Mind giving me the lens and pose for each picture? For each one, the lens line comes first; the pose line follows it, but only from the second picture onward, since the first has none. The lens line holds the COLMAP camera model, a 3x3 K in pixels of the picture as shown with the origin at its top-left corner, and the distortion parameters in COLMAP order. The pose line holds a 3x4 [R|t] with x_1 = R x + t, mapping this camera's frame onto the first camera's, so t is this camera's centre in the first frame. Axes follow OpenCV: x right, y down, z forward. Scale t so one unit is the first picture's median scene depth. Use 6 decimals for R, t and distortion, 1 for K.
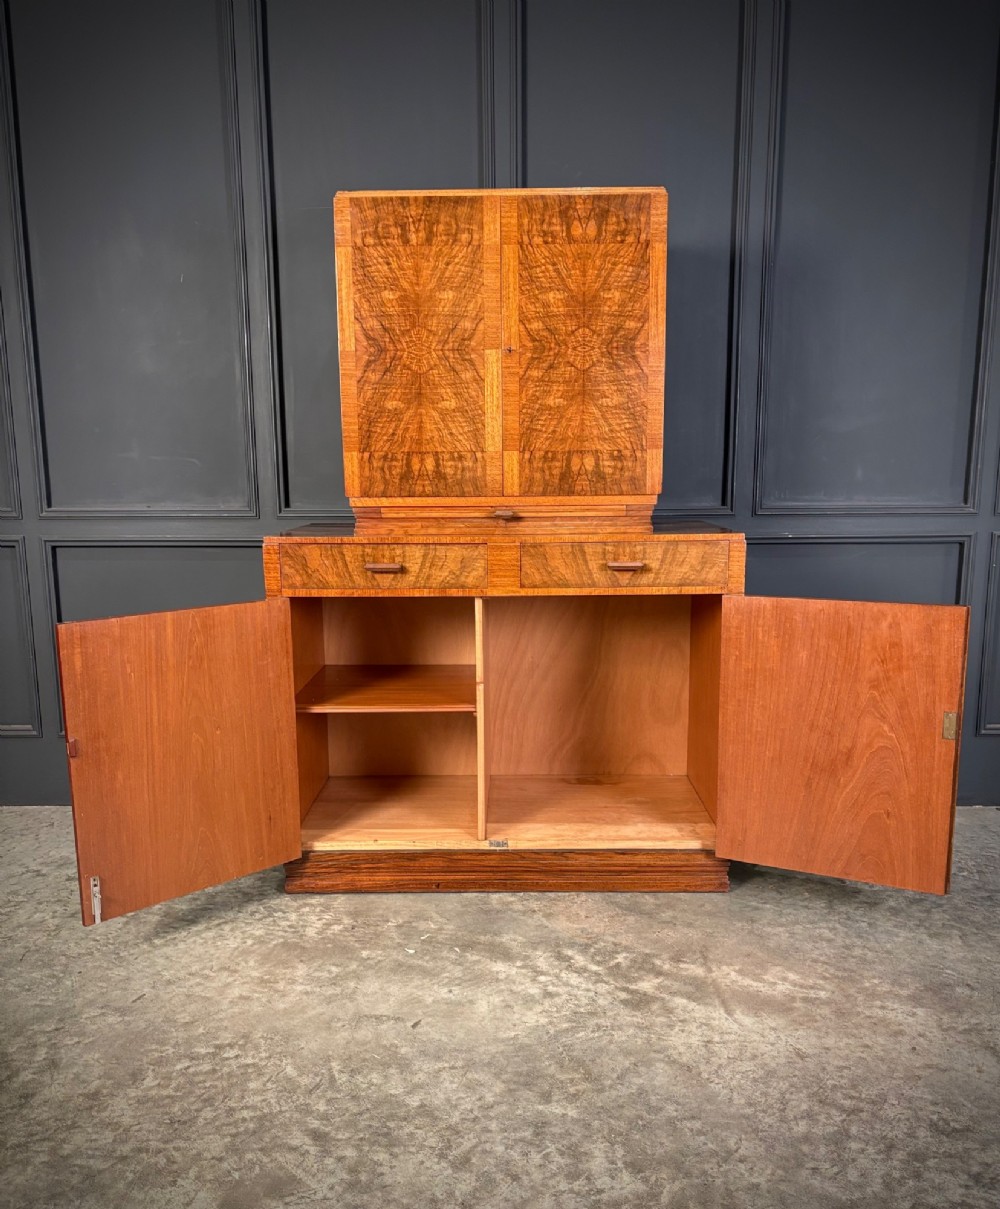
lens RADIAL K [[1011.6, 0, 496.5], [0, 1011.6, 664.4], [0, 0, 1]] dist [0.037505, -0.029281]
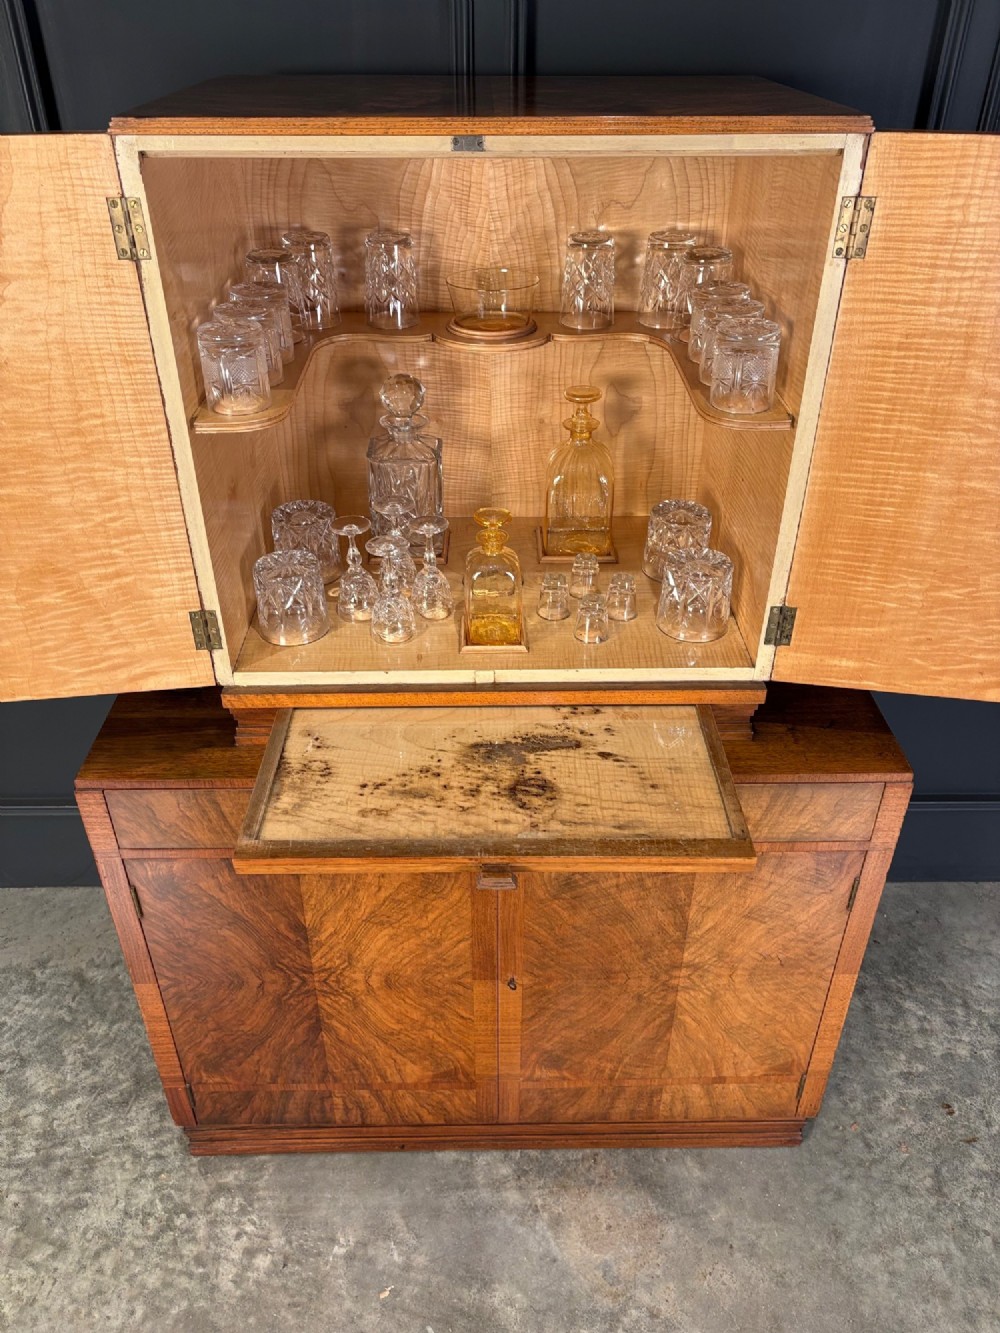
lens RADIAL K [[1007.9, 0, 496.8], [0, 1007.9, 669.3], [0, 0, 1]] dist [0.042950, -0.042881]
pose [[0.999536, -0.009273, 0.029015, -0.009072], [-0.002809, 0.920417, 0.390928, -0.416911], [-0.030331, -0.390828, 0.919964, 0.508258]]
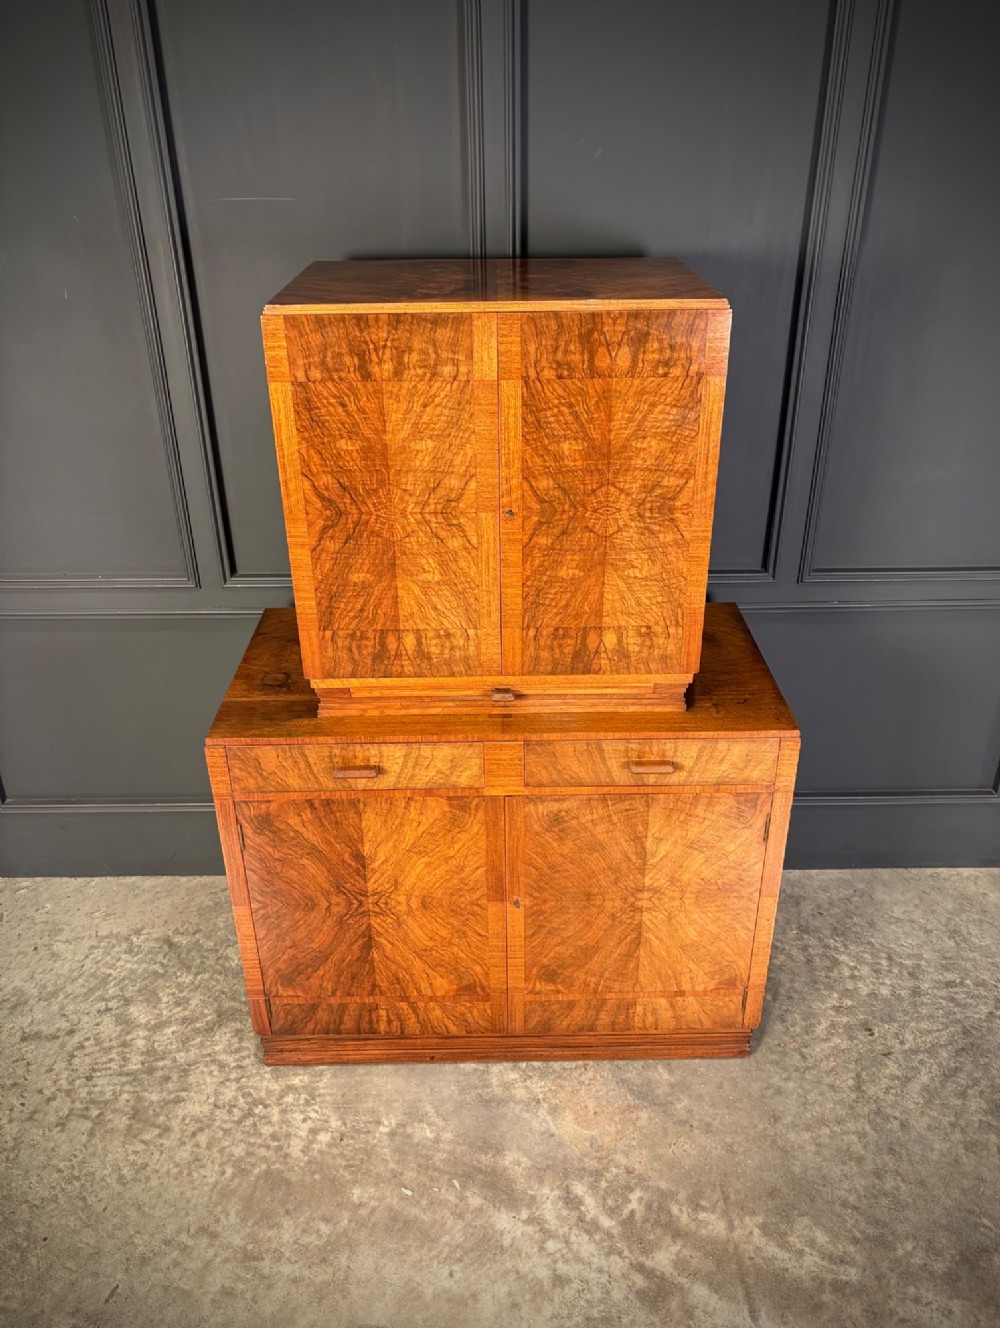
lens RADIAL K [[1023.8, 0, 502.9], [0, 1023.8, 658.0], [0, 0, 1]] dist [0.060171, -0.058147]
pose [[0.999689, -0.013296, 0.021117, -0.010101], [0.006408, 0.954635, 0.297710, -0.440658], [-0.024118, -0.297481, 0.954423, 0.238903]]
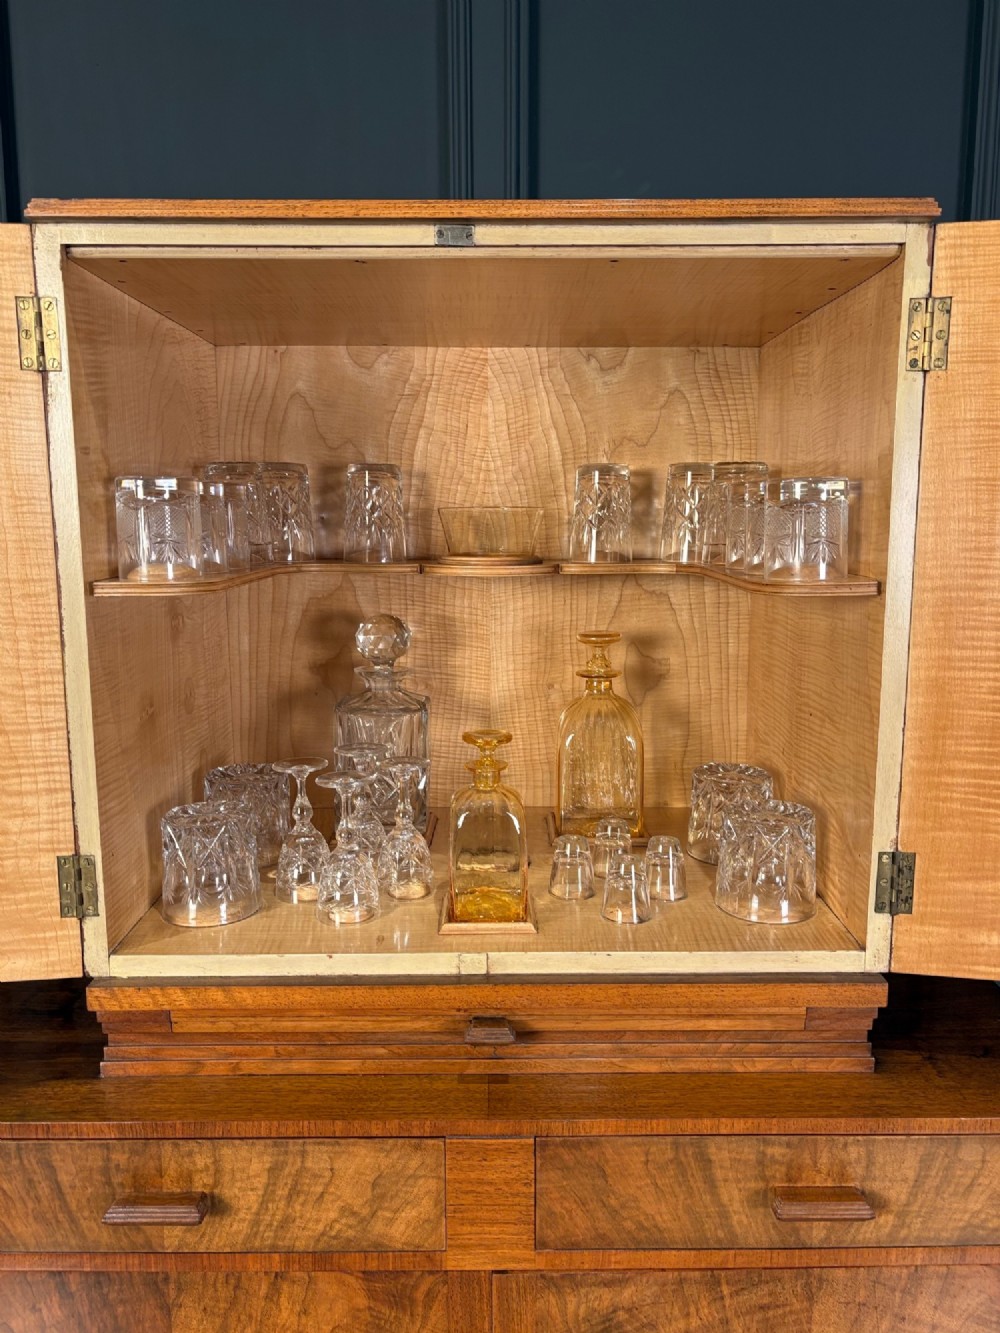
lens RADIAL K [[1007.9, 0, 501.2], [0, 1007.9, 672.4], [0, 0, 1]] dist [0.042950, -0.042881]
pose [[0.999754, 0.003762, 0.021871, 0.002655], [-0.002952, 0.999313, -0.036950, -0.283360], [-0.021995, 0.036876, 0.999078, 0.638538]]
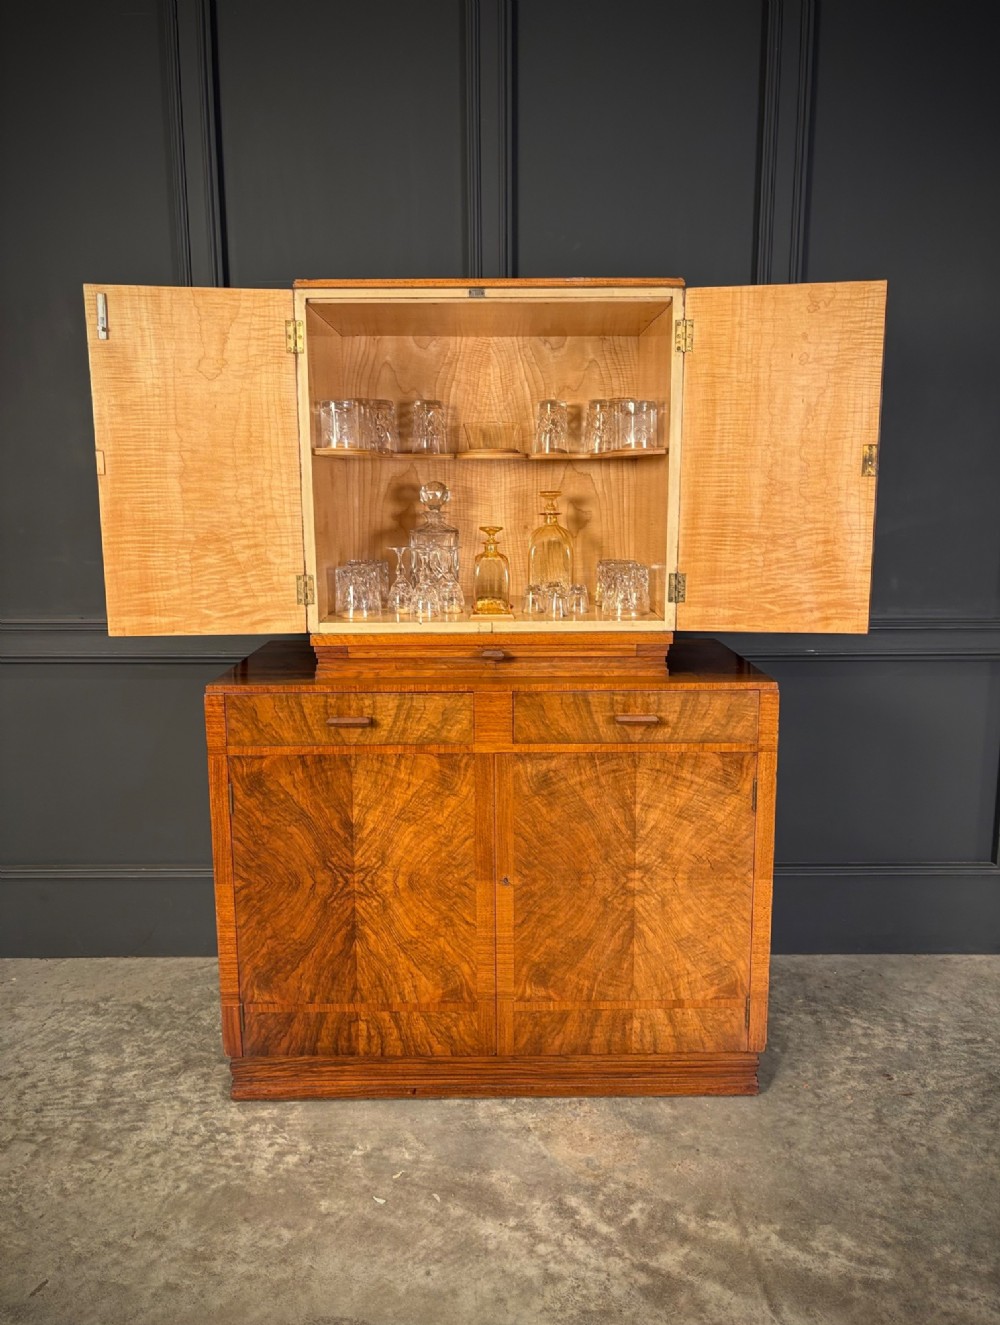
lens RADIAL K [[1021.5, 0, 501.8], [0, 1021.5, 666.7], [0, 0, 1]] dist [0.060171, -0.058147]
pose [[0.999728, 0.000108, 0.023334, -0.005640], [0.000235, 0.999892, -0.014725, -0.132590], [-0.023333, 0.014727, 0.999619, 0.151220]]
